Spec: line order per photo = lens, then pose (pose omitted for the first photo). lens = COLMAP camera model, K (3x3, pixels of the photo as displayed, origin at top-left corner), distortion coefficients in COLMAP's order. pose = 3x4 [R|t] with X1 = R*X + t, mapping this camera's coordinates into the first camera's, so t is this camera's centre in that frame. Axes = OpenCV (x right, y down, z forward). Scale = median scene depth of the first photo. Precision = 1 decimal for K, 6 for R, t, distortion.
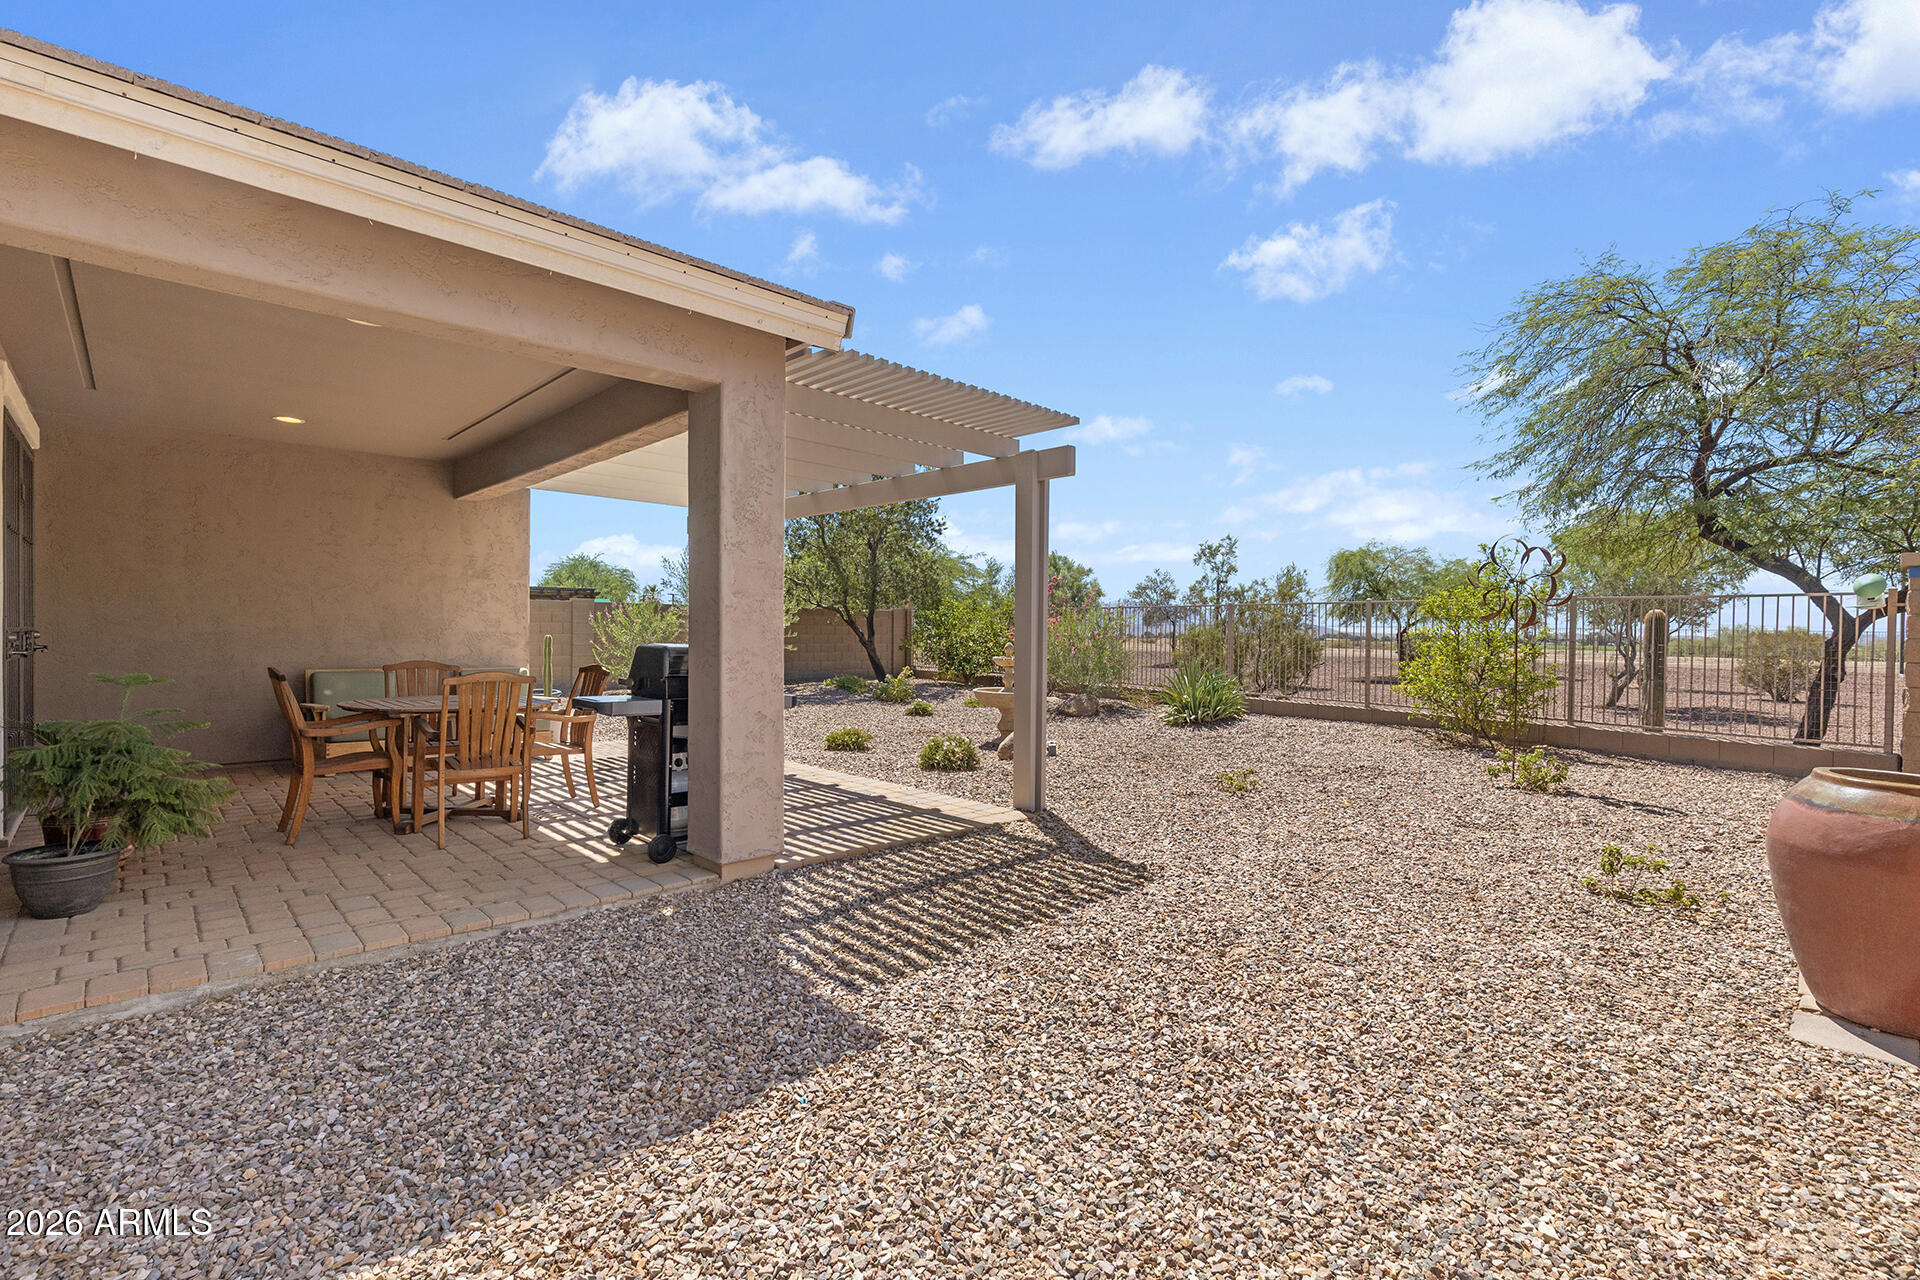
lens RADIAL K [[872.2, 0, 961.5], [0, 872.2, 643.0], [0, 0, 1]] dist [0.017676, 0.000170]
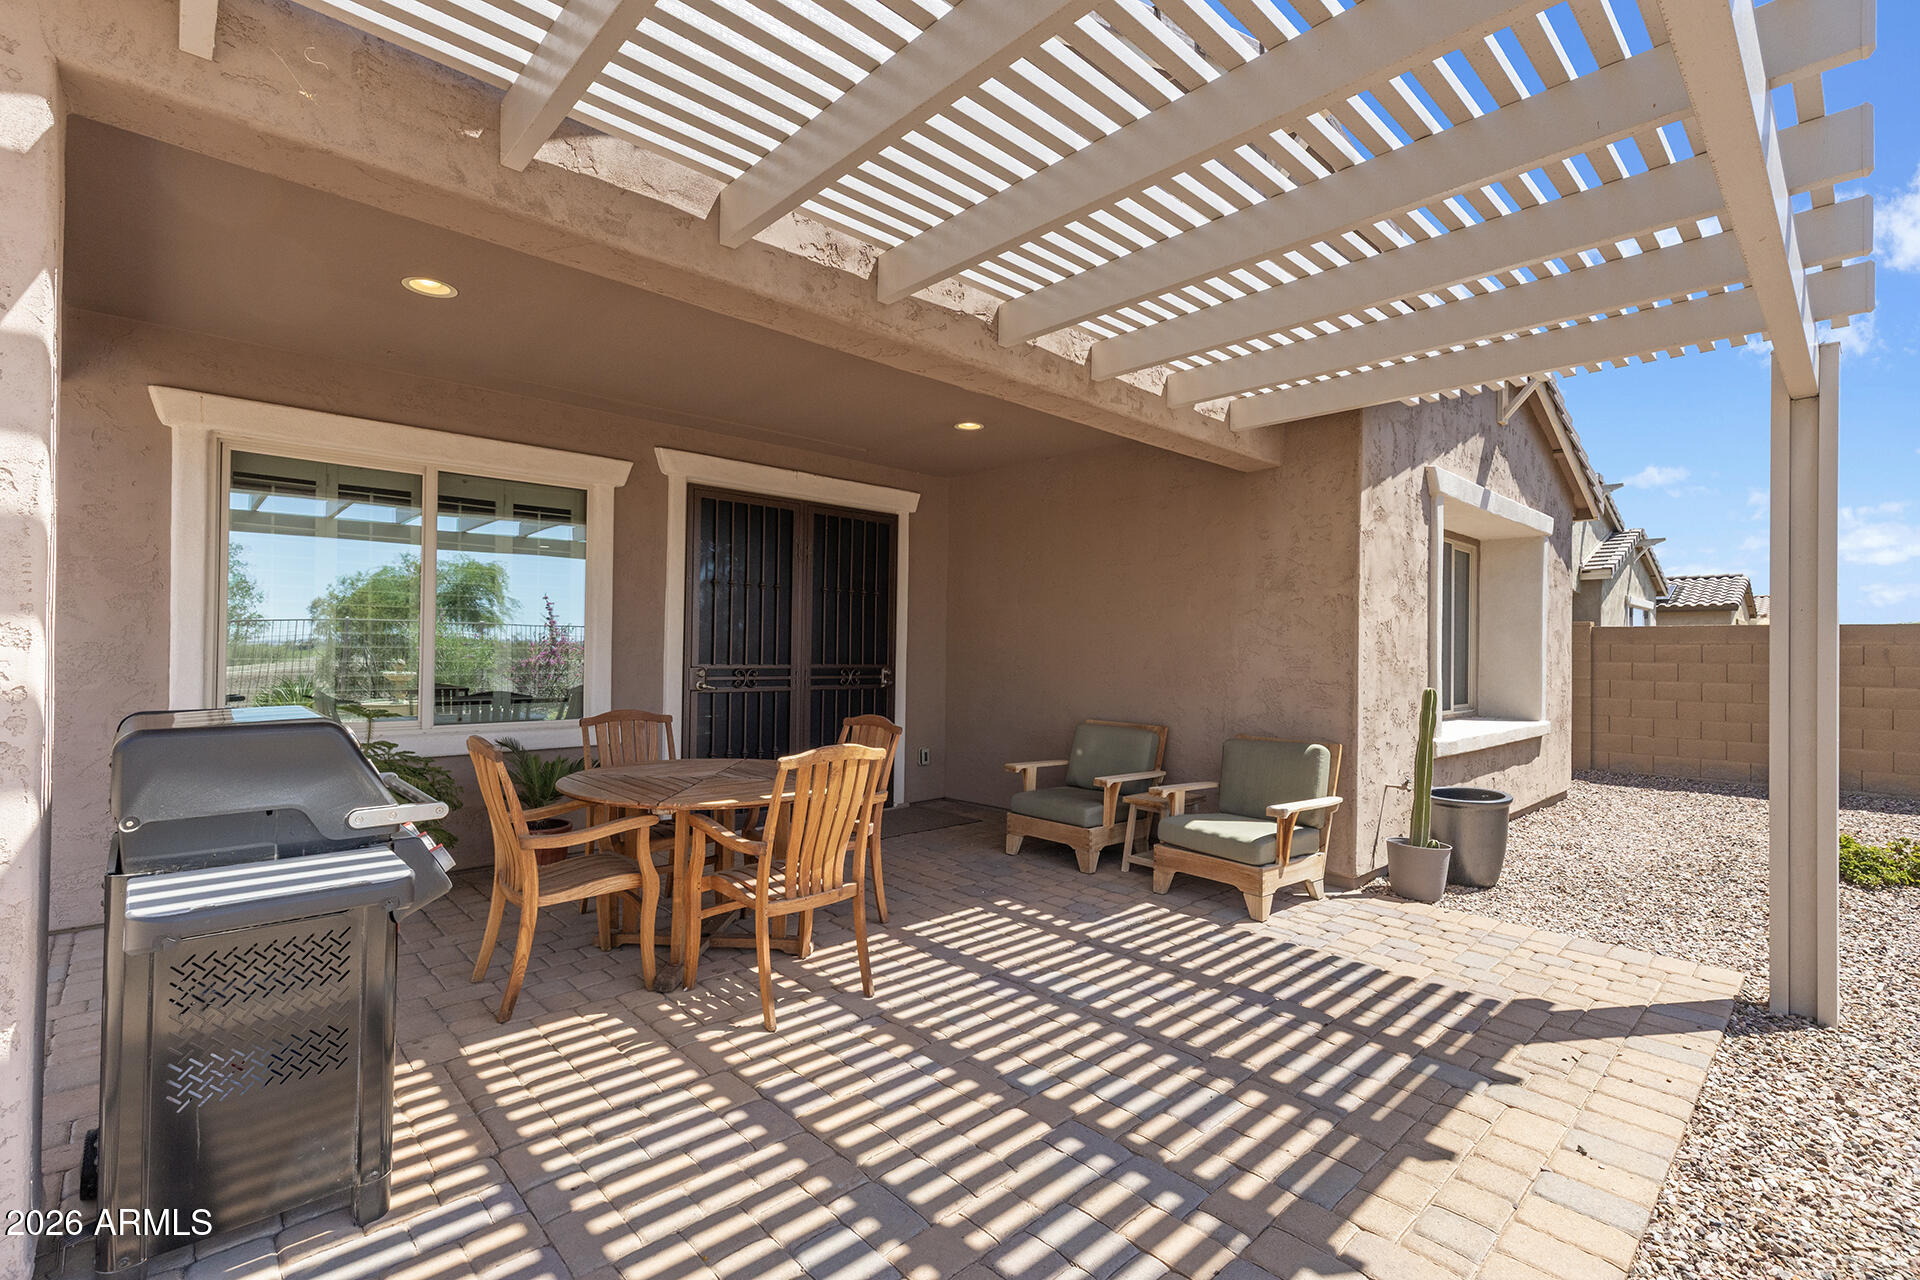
lens RADIAL K [[872.2, 0, 960.5], [0, 872.2, 635.2], [0, 0, 1]] dist [0.017676, 0.000170]
pose [[0.013200, -0.020096, -0.999711, 0.057796], [-0.016121, 0.999664, -0.020308, -0.026777], [0.999783, 0.016384, 0.012872, 0.764845]]
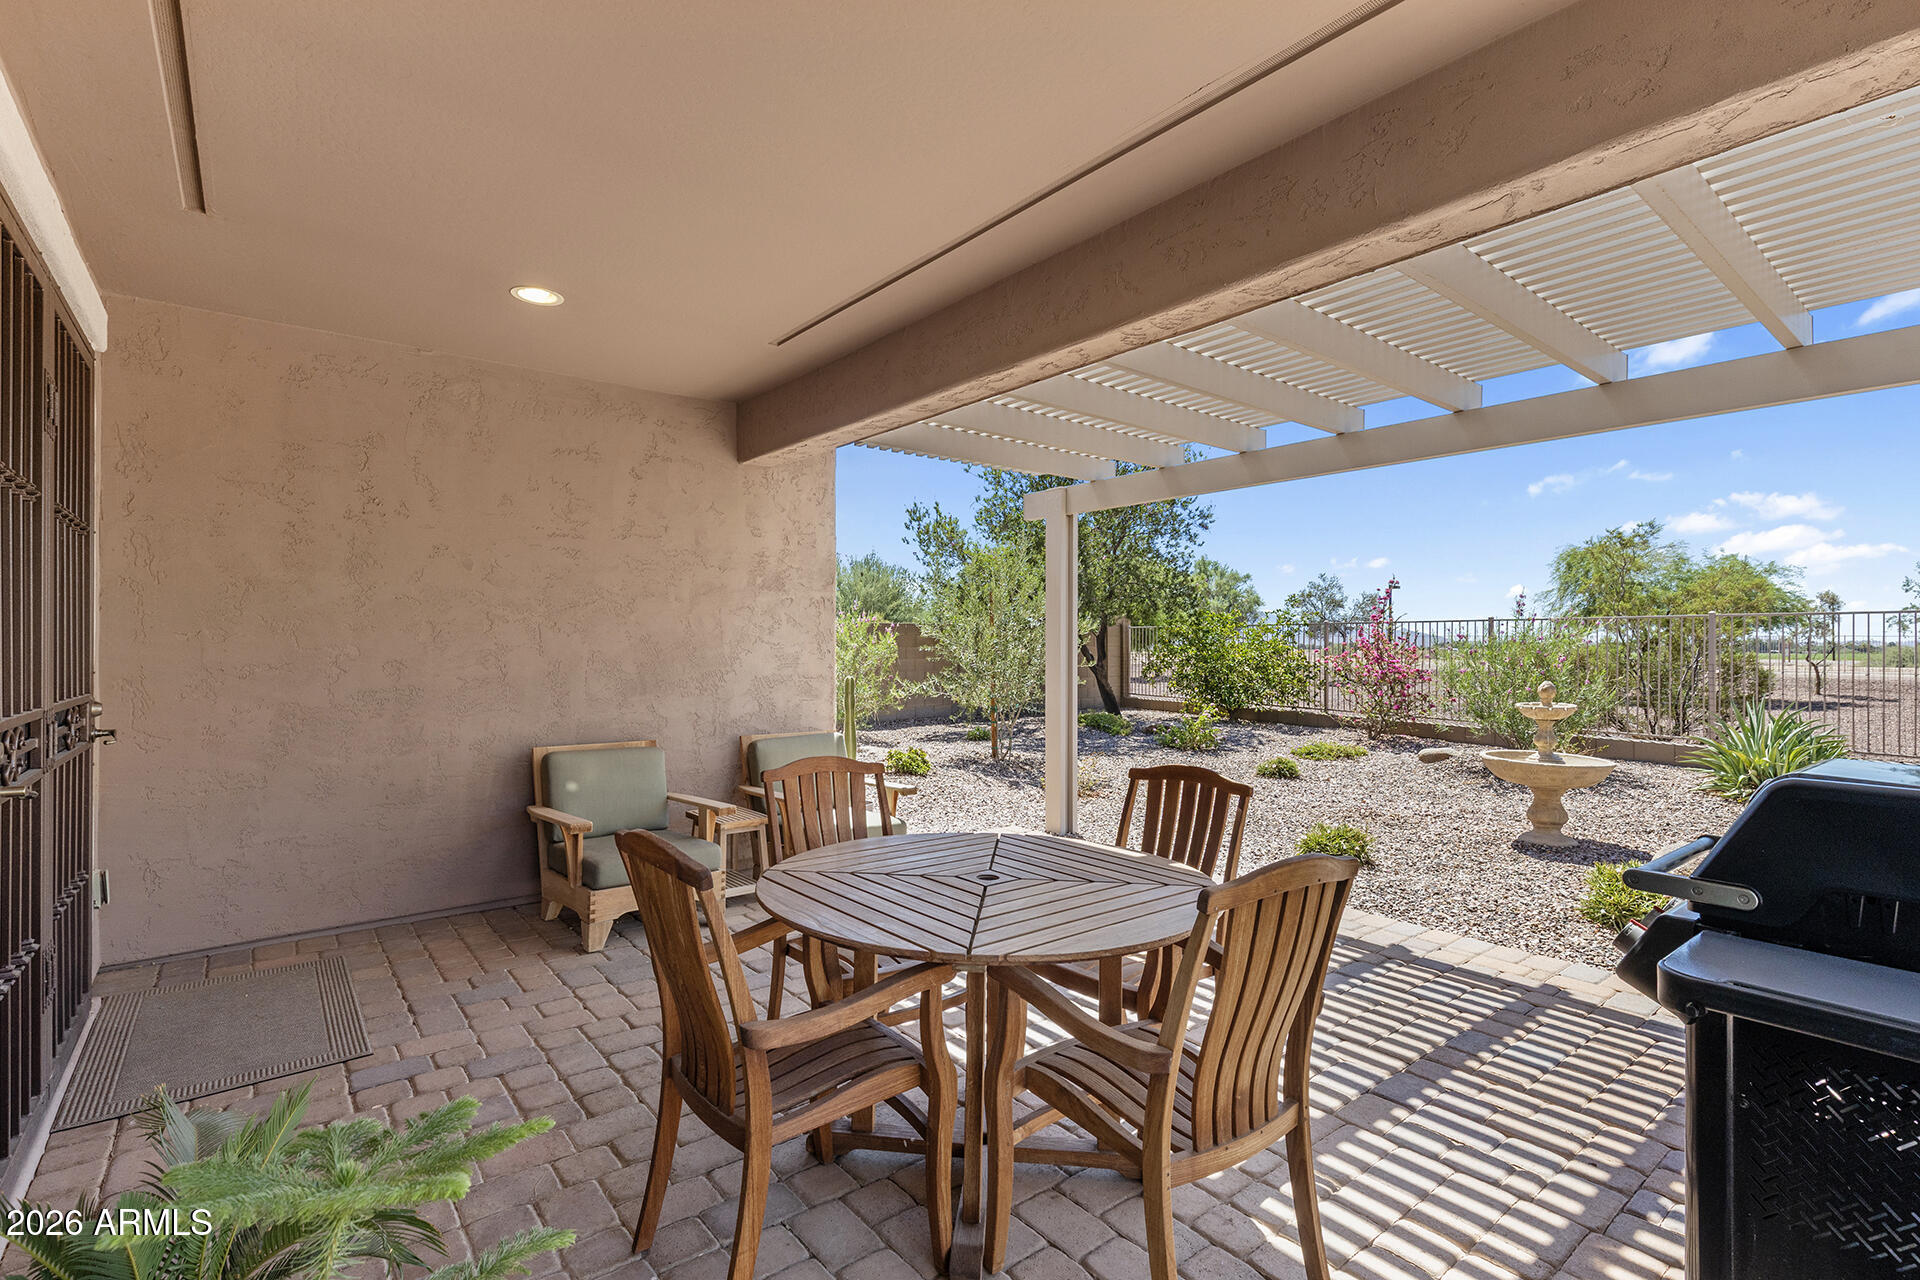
lens RADIAL K [[872.2, 0, 945.7], [0, 872.2, 646.4], [0, 0, 1]] dist [0.017676, 0.000170]
pose [[0.996936, -0.007711, -0.077836, -0.374689], [0.007028, 0.999934, -0.009052, -0.026677], [0.077901, 0.008478, 0.996925, 0.385261]]
